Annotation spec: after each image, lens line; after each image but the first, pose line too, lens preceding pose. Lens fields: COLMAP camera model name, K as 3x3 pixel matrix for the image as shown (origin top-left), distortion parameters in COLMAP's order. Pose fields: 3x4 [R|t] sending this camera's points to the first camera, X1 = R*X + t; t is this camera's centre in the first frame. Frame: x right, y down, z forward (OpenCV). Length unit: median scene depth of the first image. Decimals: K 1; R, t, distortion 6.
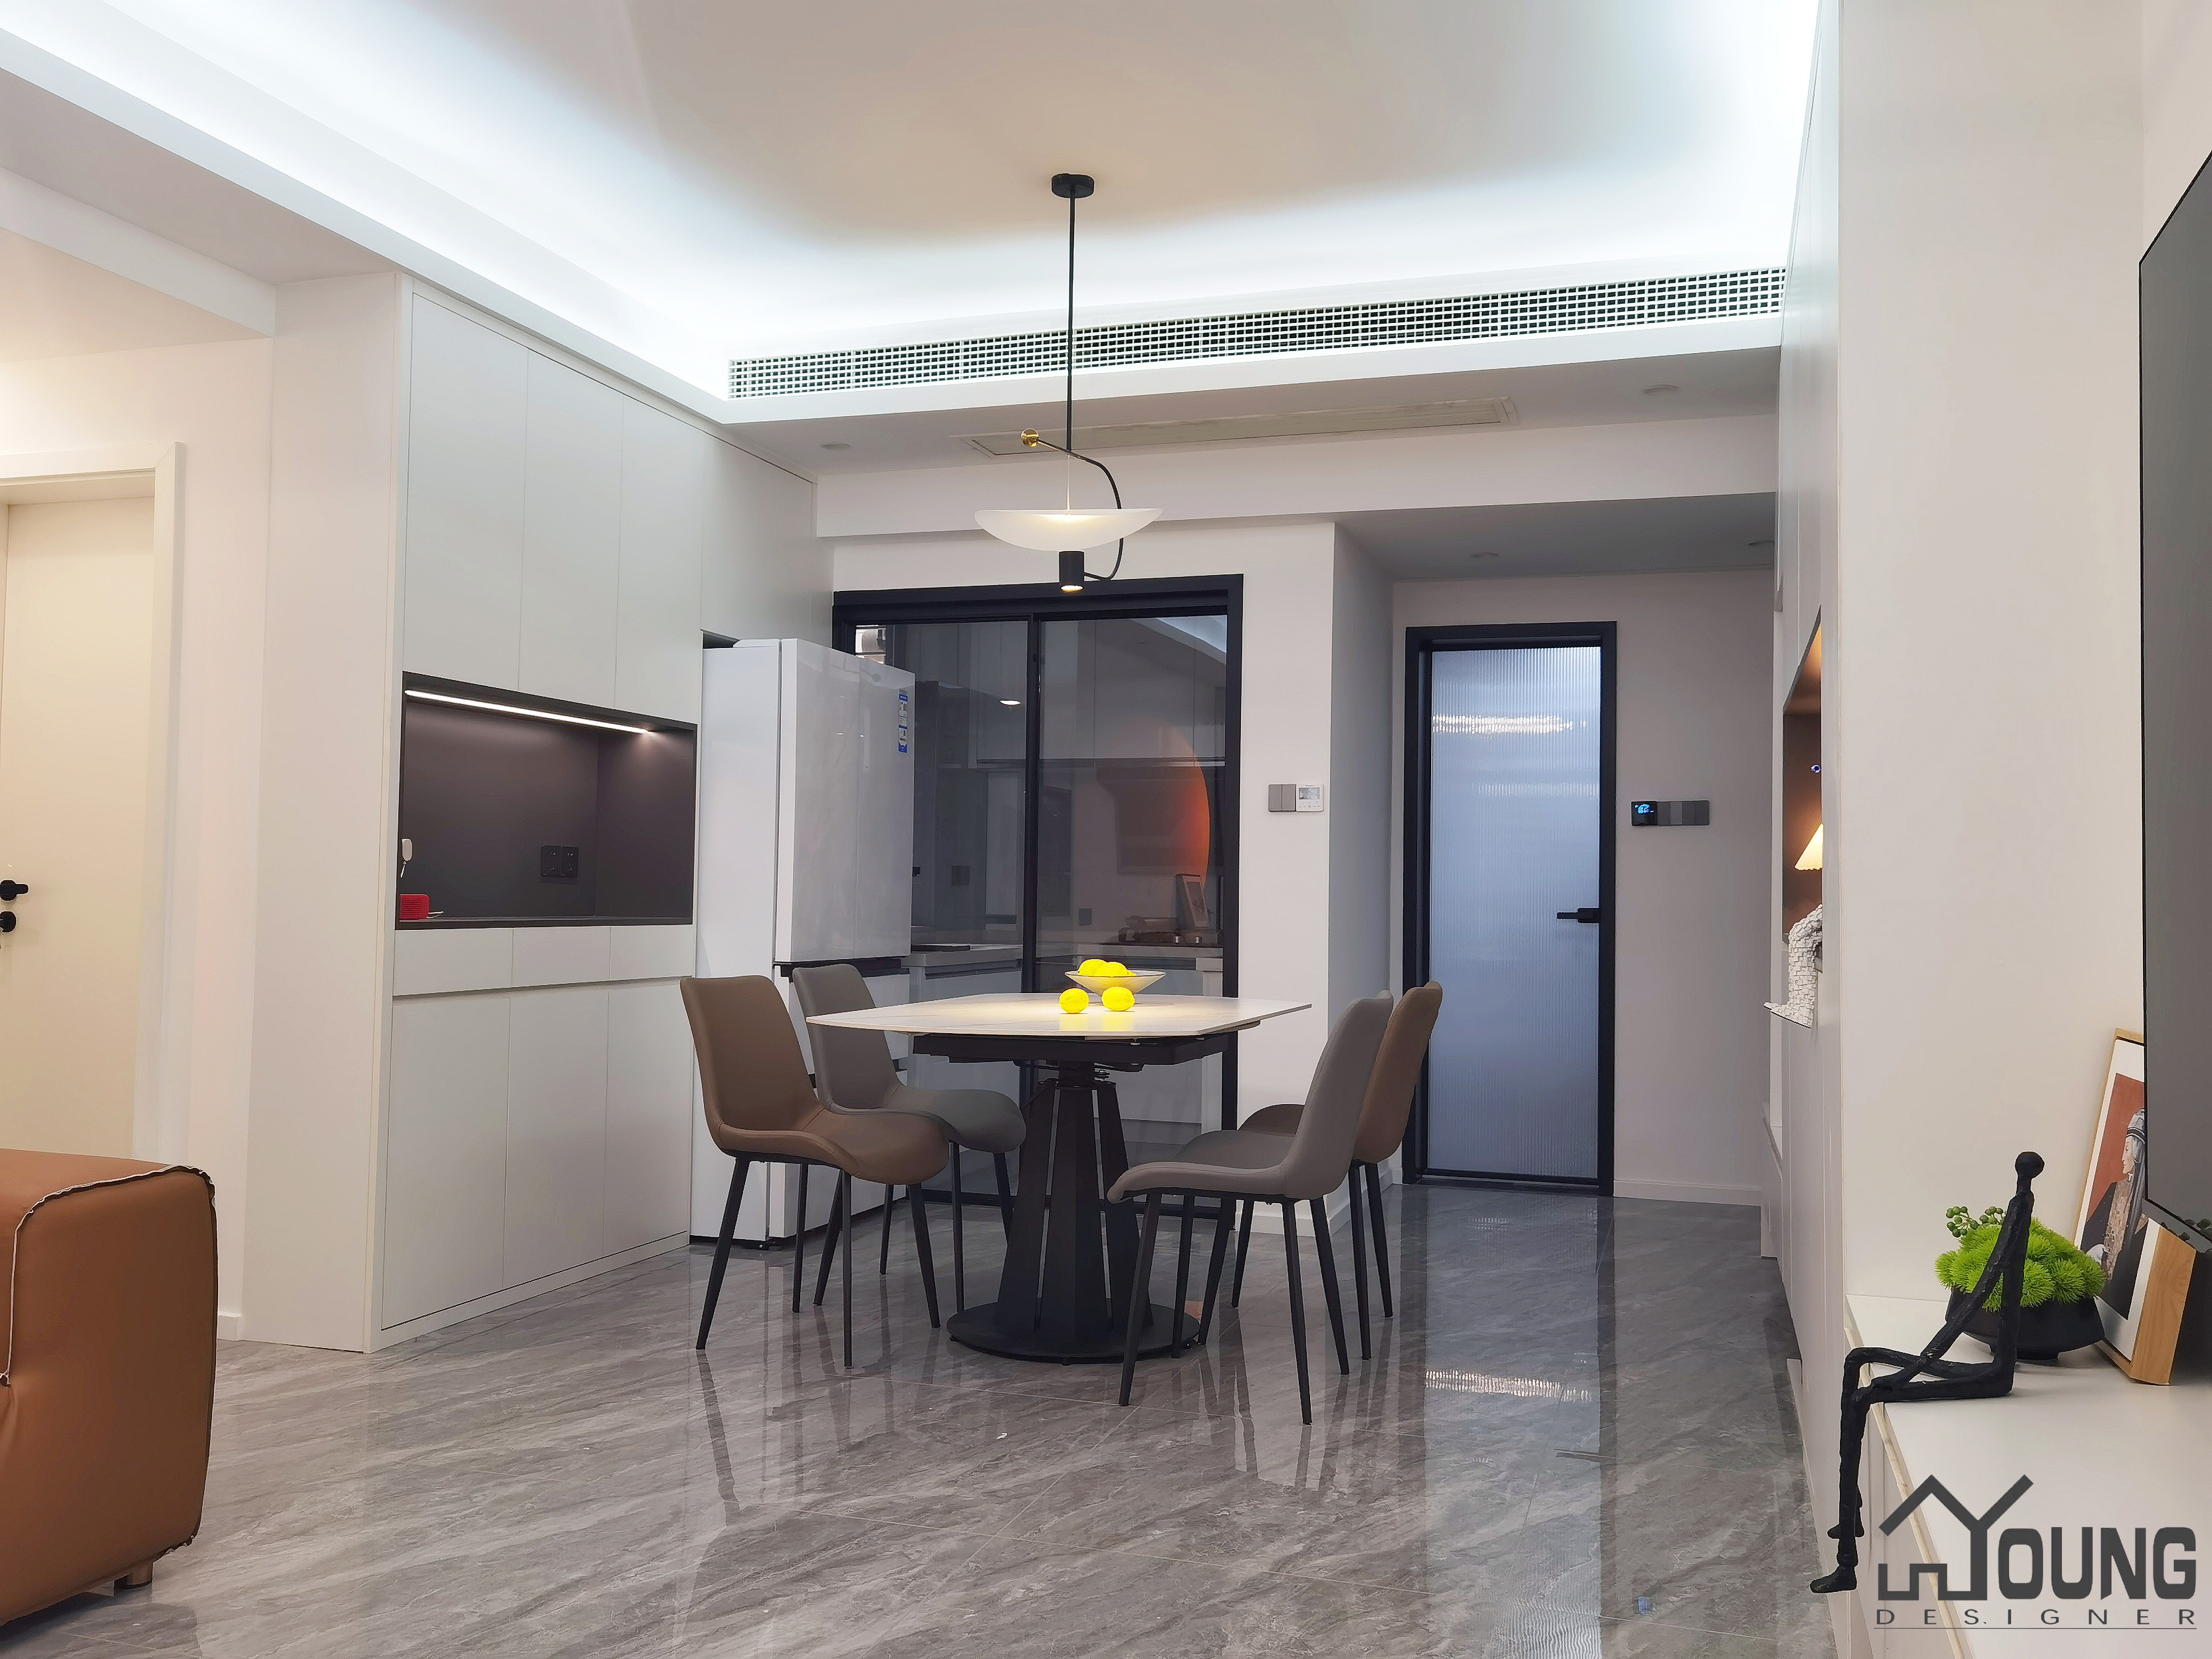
lens RADIAL K [[1890.1, 0, 1114.0], [0, 1890.1, 831.1], [0, 0, 1]] dist [0.007745, -0.001539]
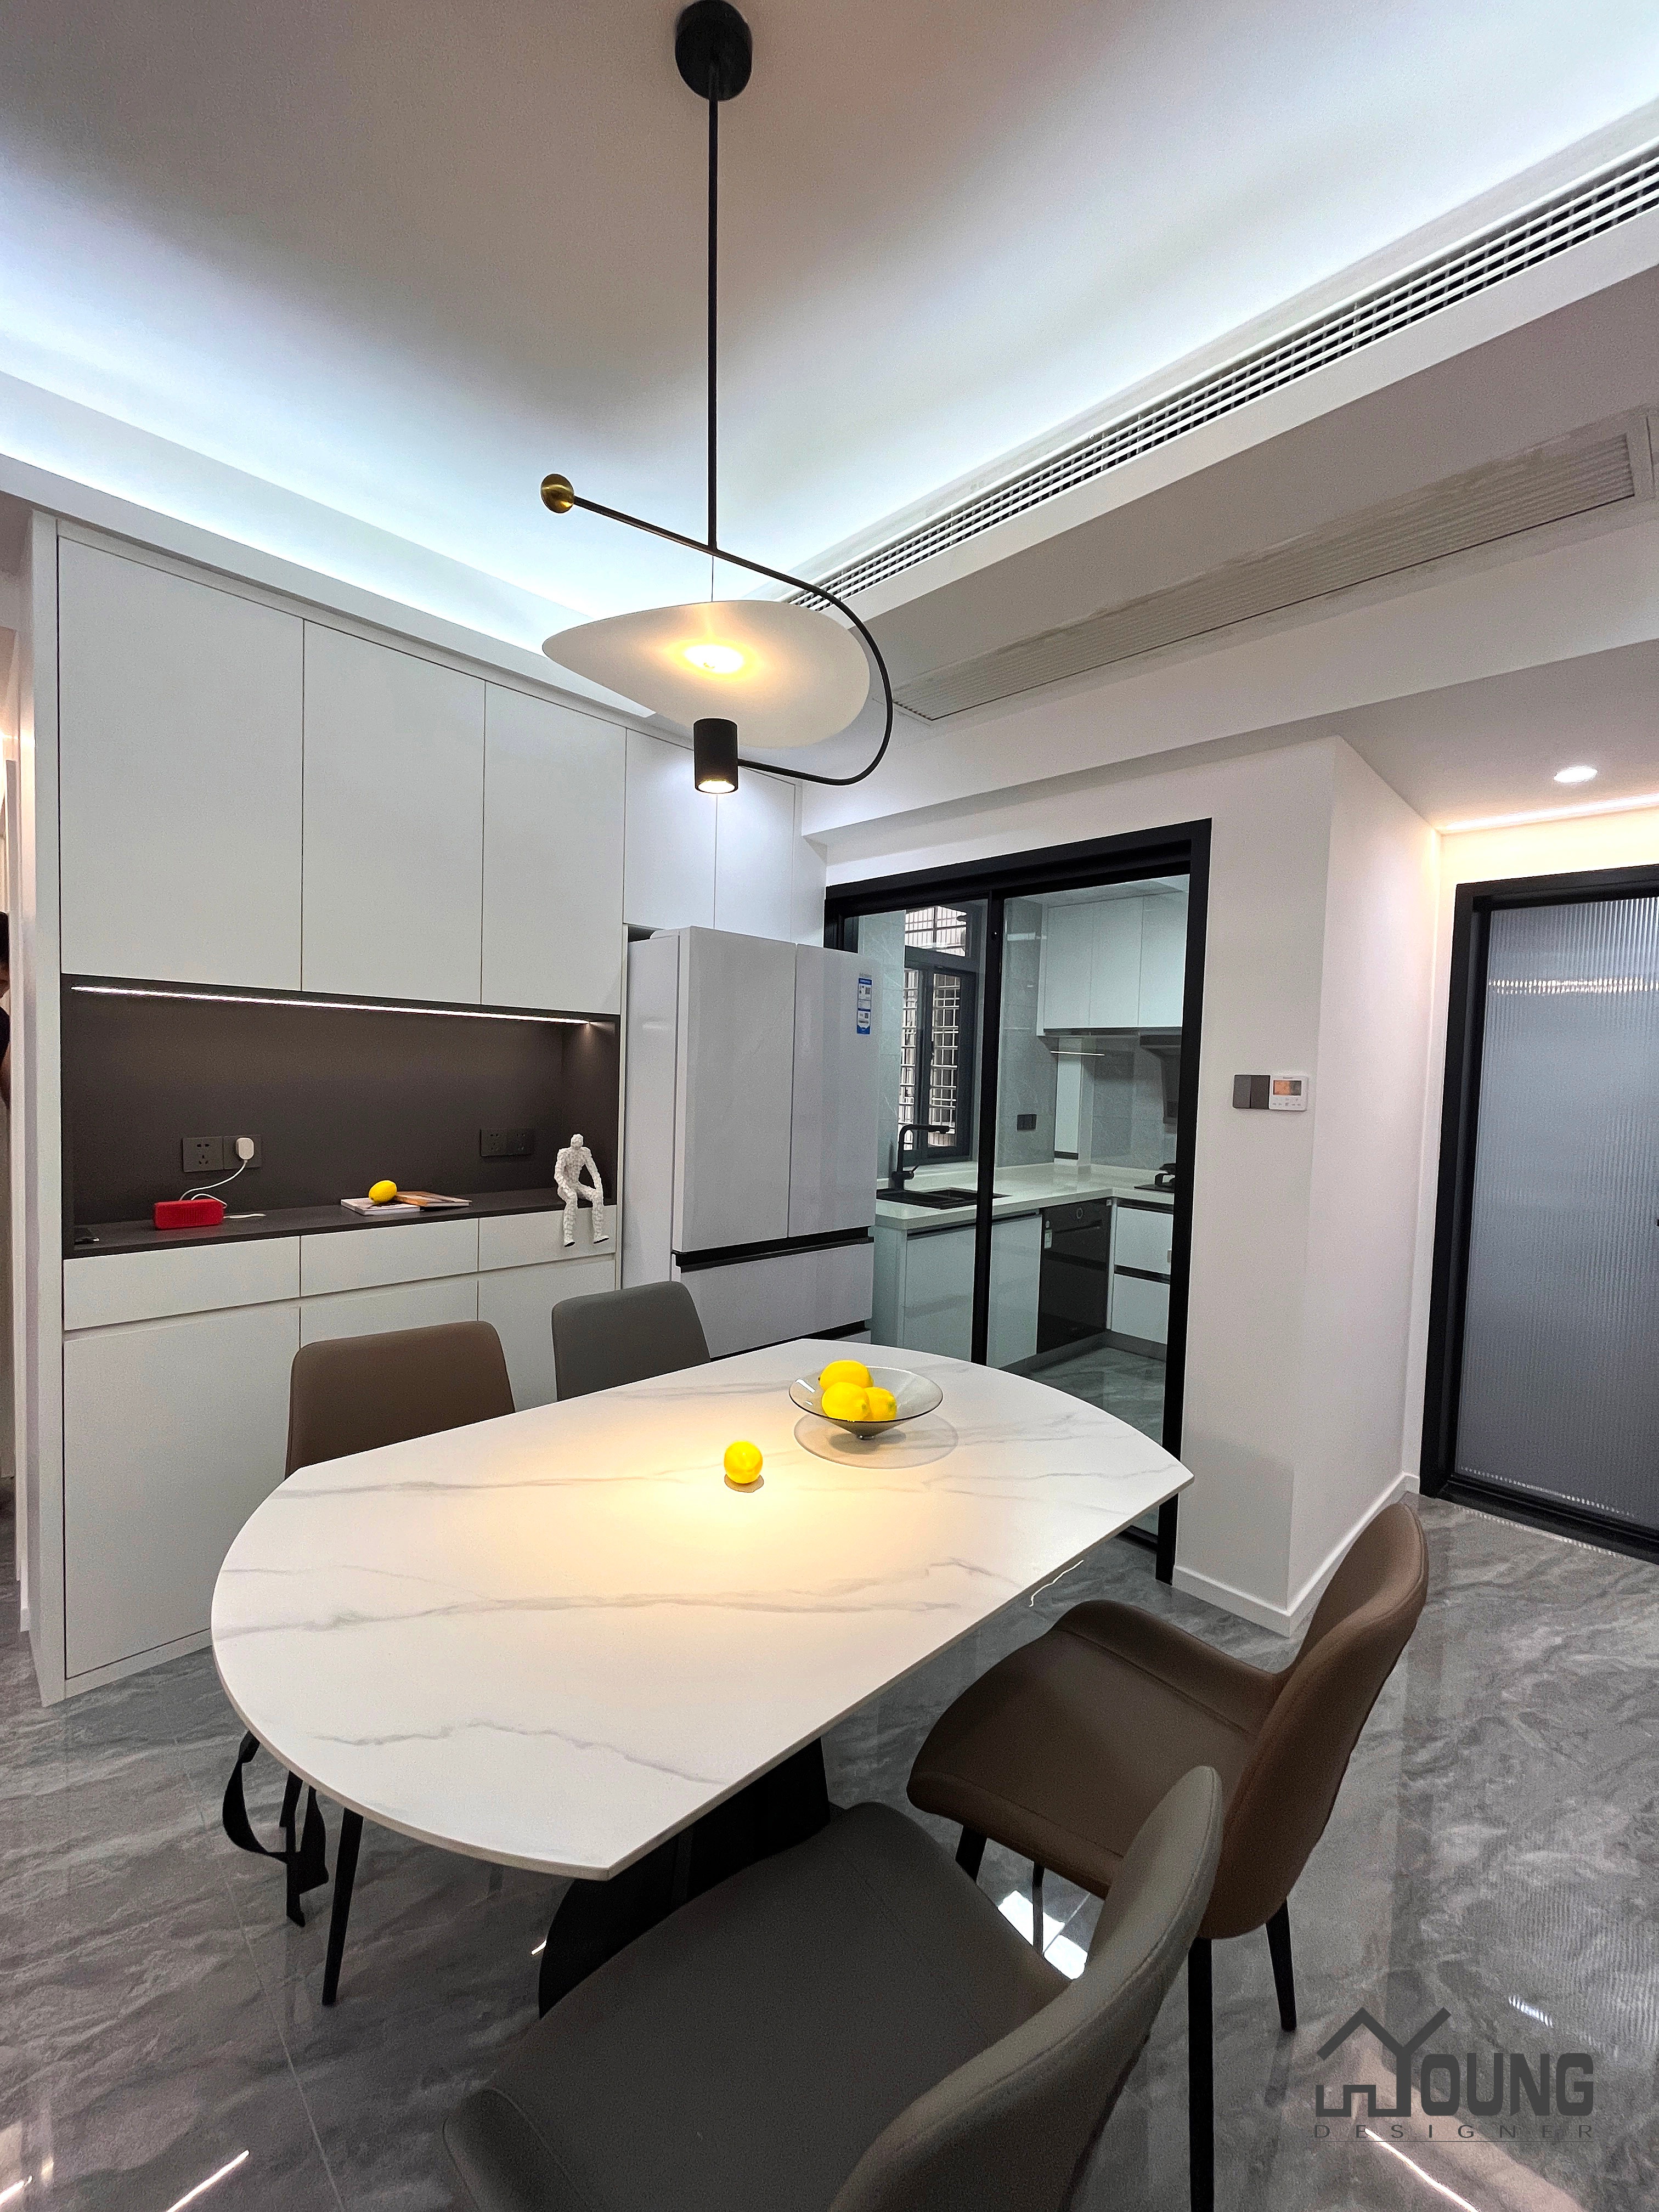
lens RADIAL K [[889.9, 0, 833.4], [0, 889.9, 1107.1], [0, 0, 1]] dist [-0.004783, 0.000641]
pose [[0.888771, 0.030938, -0.457305, 0.110818], [-0.001023, 0.997851, 0.065520, -0.037860], [0.458350, -0.057765, 0.886893, 0.611224]]
